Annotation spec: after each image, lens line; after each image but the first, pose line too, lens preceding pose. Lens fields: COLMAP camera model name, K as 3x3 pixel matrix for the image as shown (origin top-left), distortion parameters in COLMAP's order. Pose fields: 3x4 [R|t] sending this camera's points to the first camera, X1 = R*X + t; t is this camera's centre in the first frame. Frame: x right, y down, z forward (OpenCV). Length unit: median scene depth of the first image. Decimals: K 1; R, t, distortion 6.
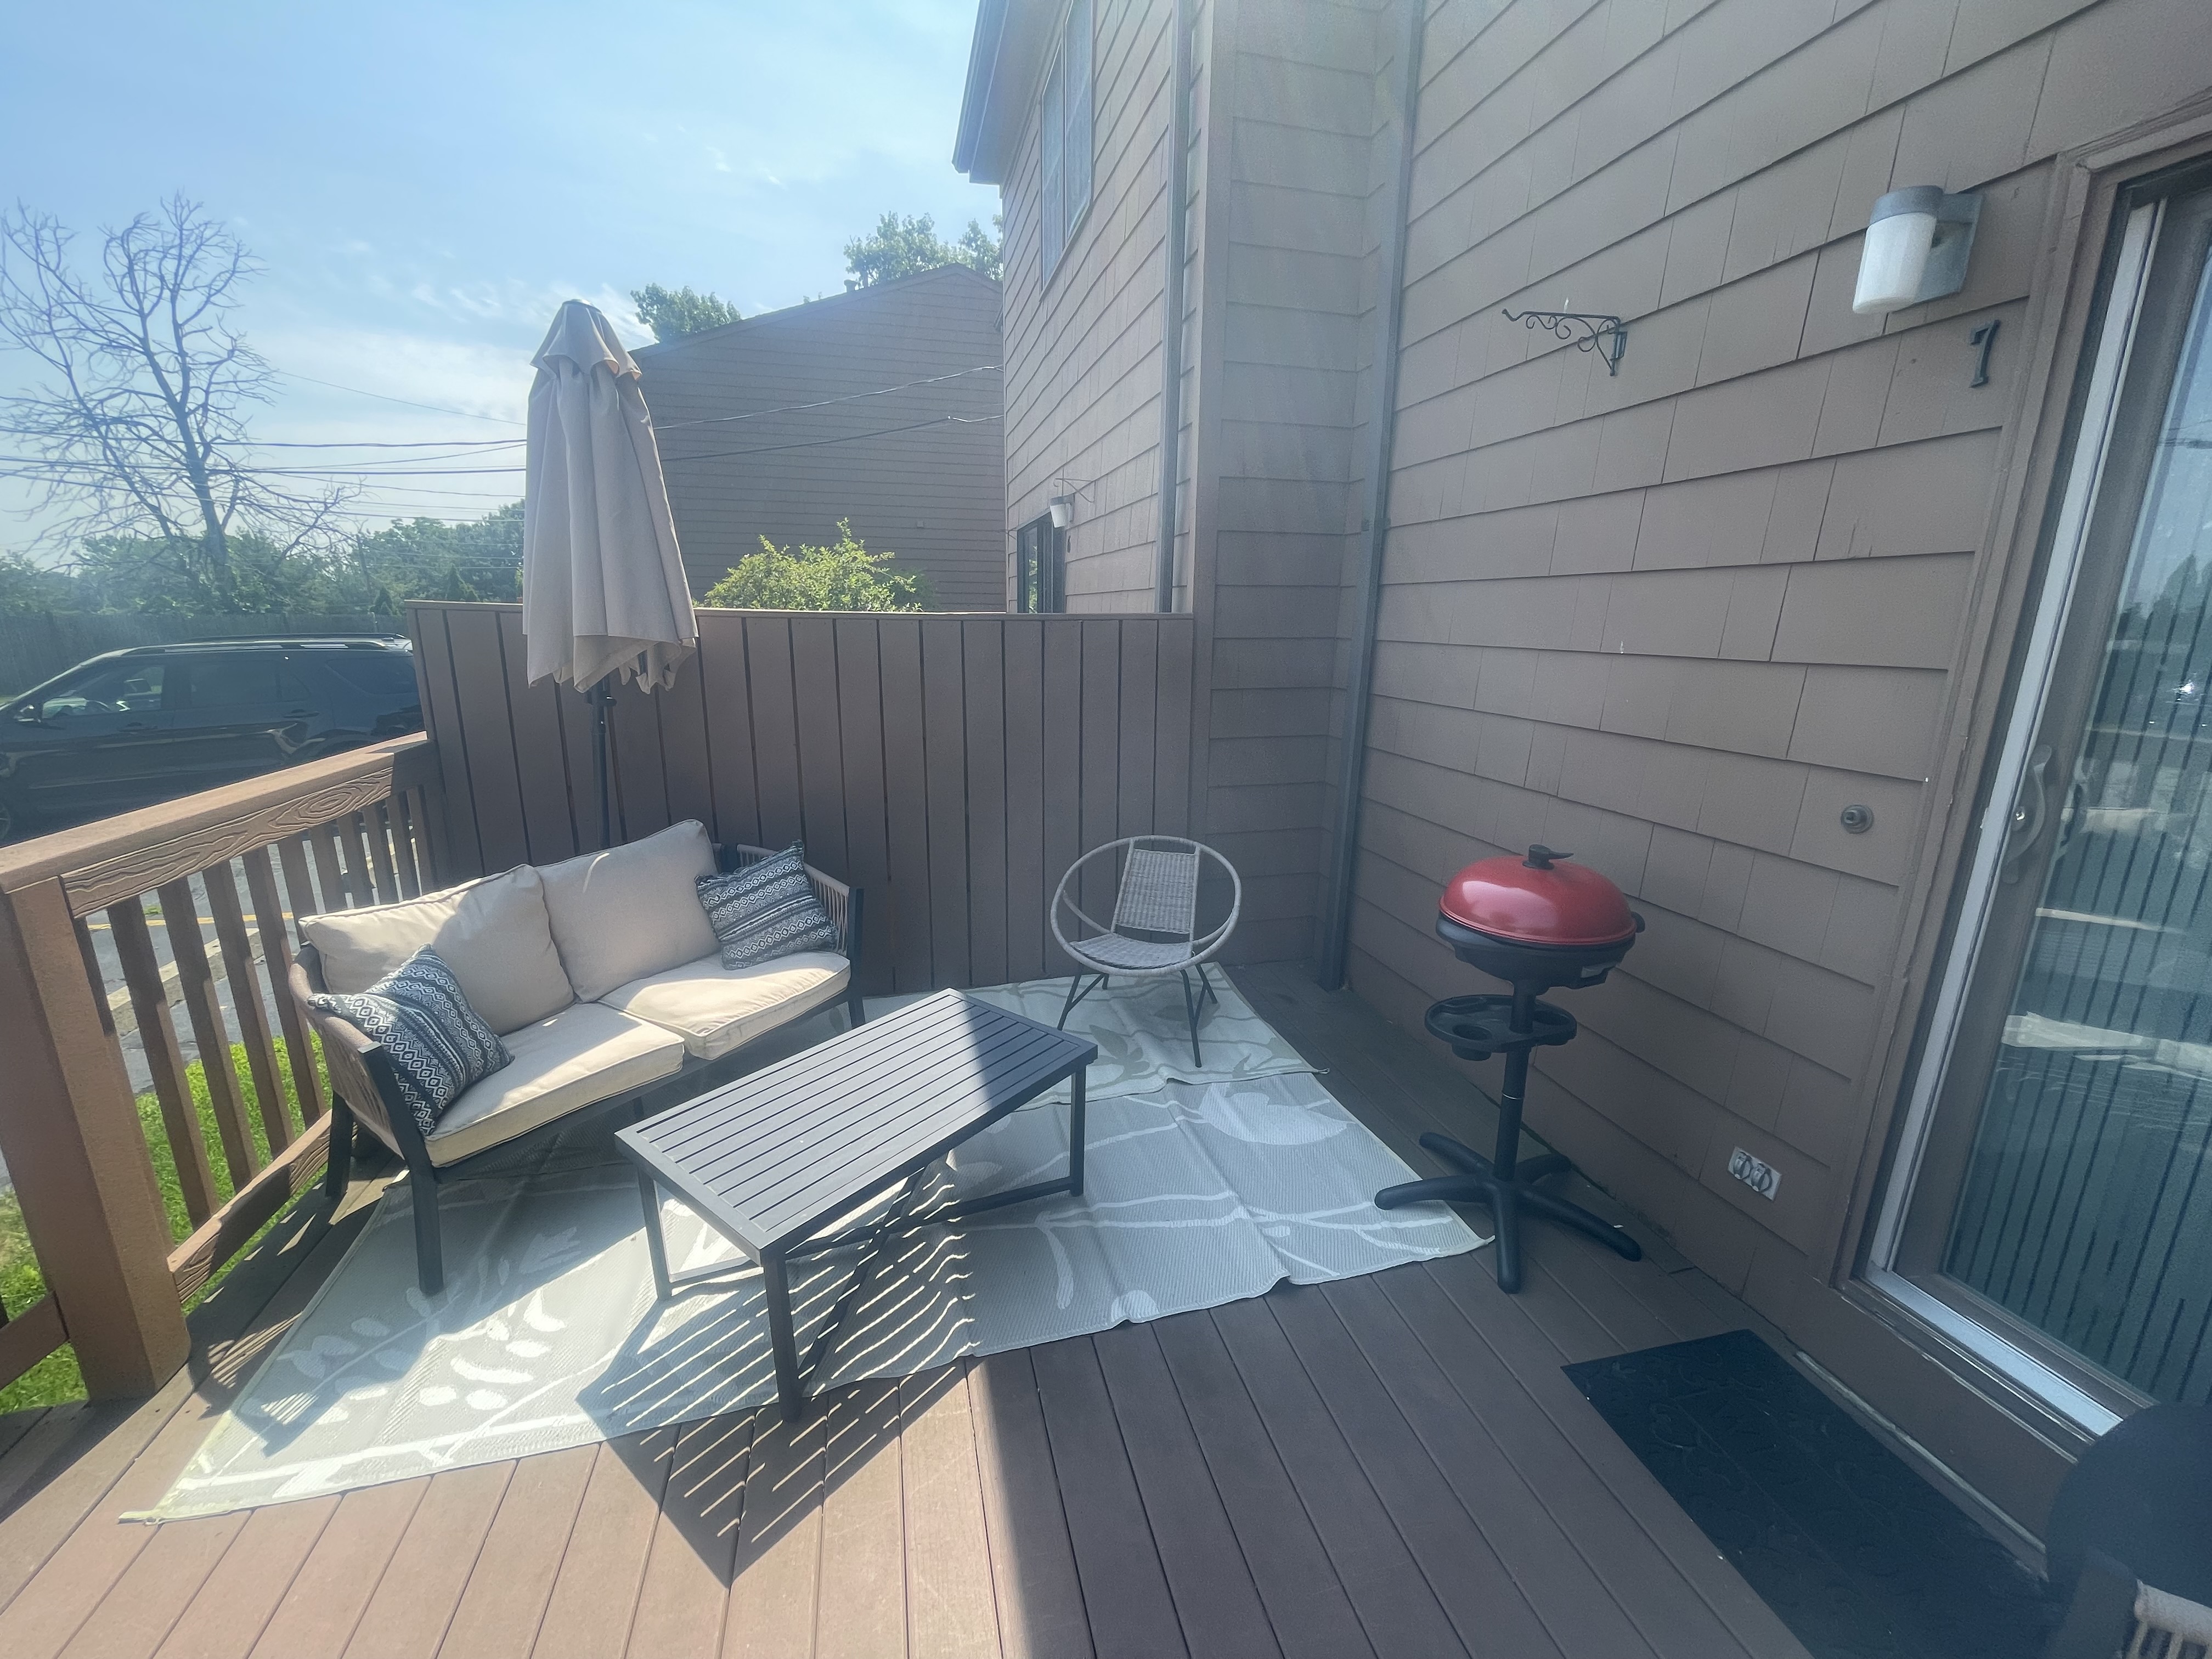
lens RADIAL K [[894.2, 0, 1097.9], [0, 894.2, 826.6], [0, 0, 1]] dist [0.001723, -0.000503]
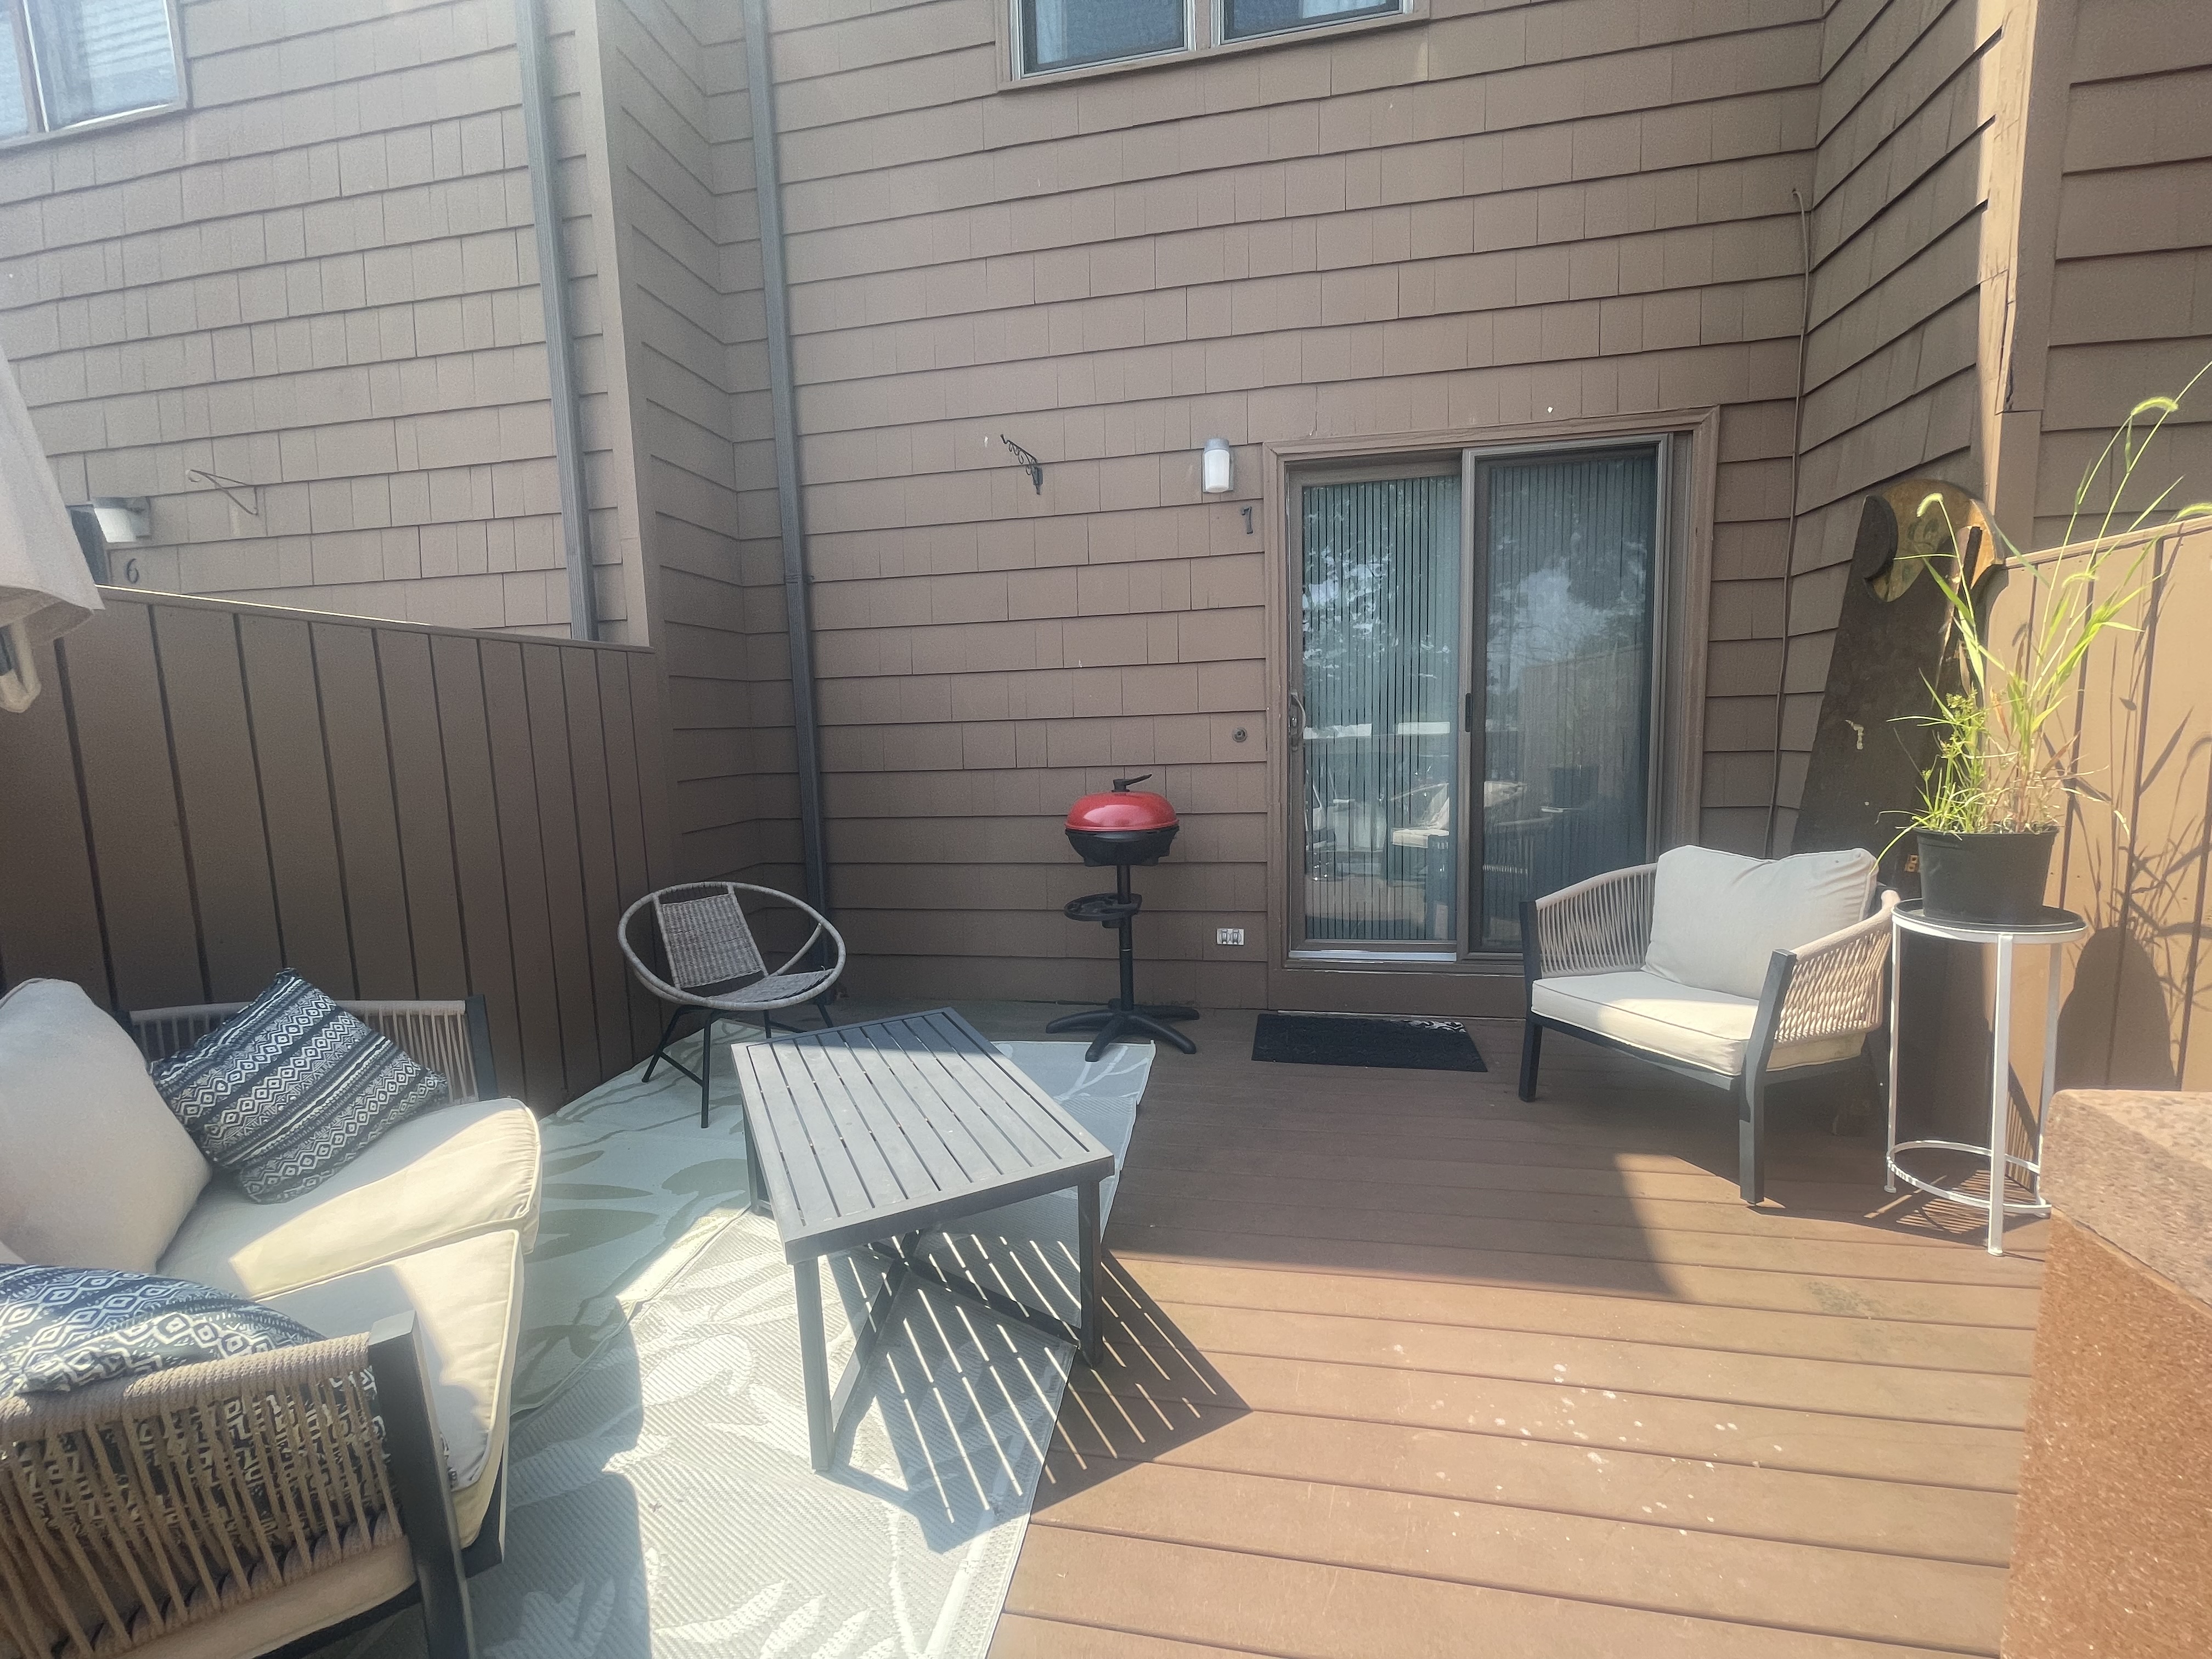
lens RADIAL K [[894.2, 0, 1104.7], [0, 894.2, 832.8], [0, 0, 1]] dist [0.001723, -0.000503]
pose [[0.414269, -0.128876, 0.900984, -0.895429], [0.242464, 0.969778, 0.027232, 0.060993], [-0.877264, 0.207175, 0.432997, 0.350733]]
